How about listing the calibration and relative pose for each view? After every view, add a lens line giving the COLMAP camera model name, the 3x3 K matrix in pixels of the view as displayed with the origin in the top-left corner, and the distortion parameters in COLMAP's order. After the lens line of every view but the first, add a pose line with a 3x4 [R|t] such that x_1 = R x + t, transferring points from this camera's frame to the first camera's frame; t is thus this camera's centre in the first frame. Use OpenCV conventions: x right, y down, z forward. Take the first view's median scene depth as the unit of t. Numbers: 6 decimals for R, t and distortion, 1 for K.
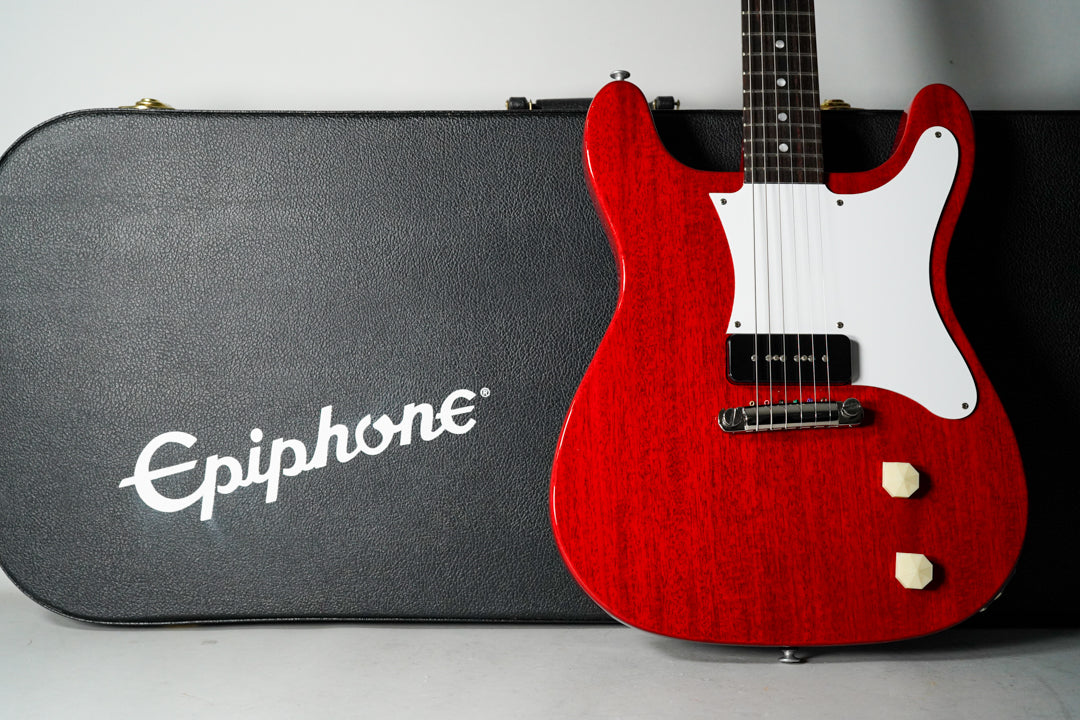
lens RADIAL K [[1523.0, 0, 540.0], [0, 1523.0, 360.0], [0, 0, 1]] dist [-0.010062, -0.028426]
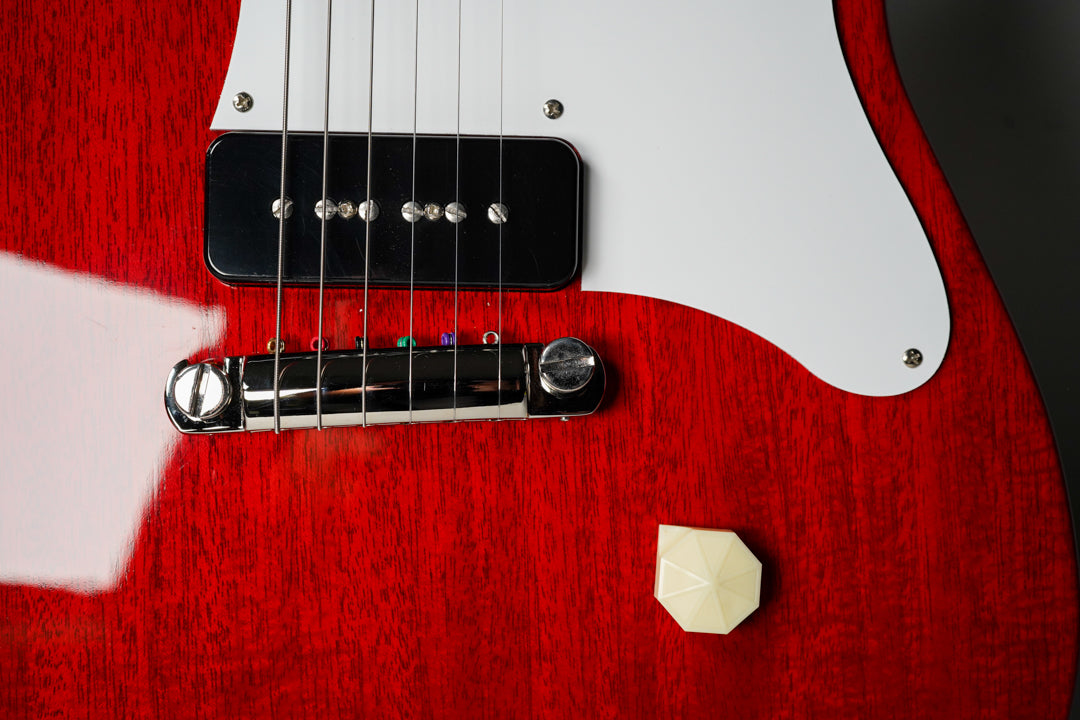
lens RADIAL K [[1523.0, 0, 540.0], [0, 1523.0, 360.0], [0, 0, 1]] dist [-0.010062, -0.028426]
pose [[0.999841, 0.014852, 0.009829, 0.194129], [-0.016344, 0.984415, 0.175102, -0.027437], [-0.007075, -0.175234, 0.984501, 0.670823]]
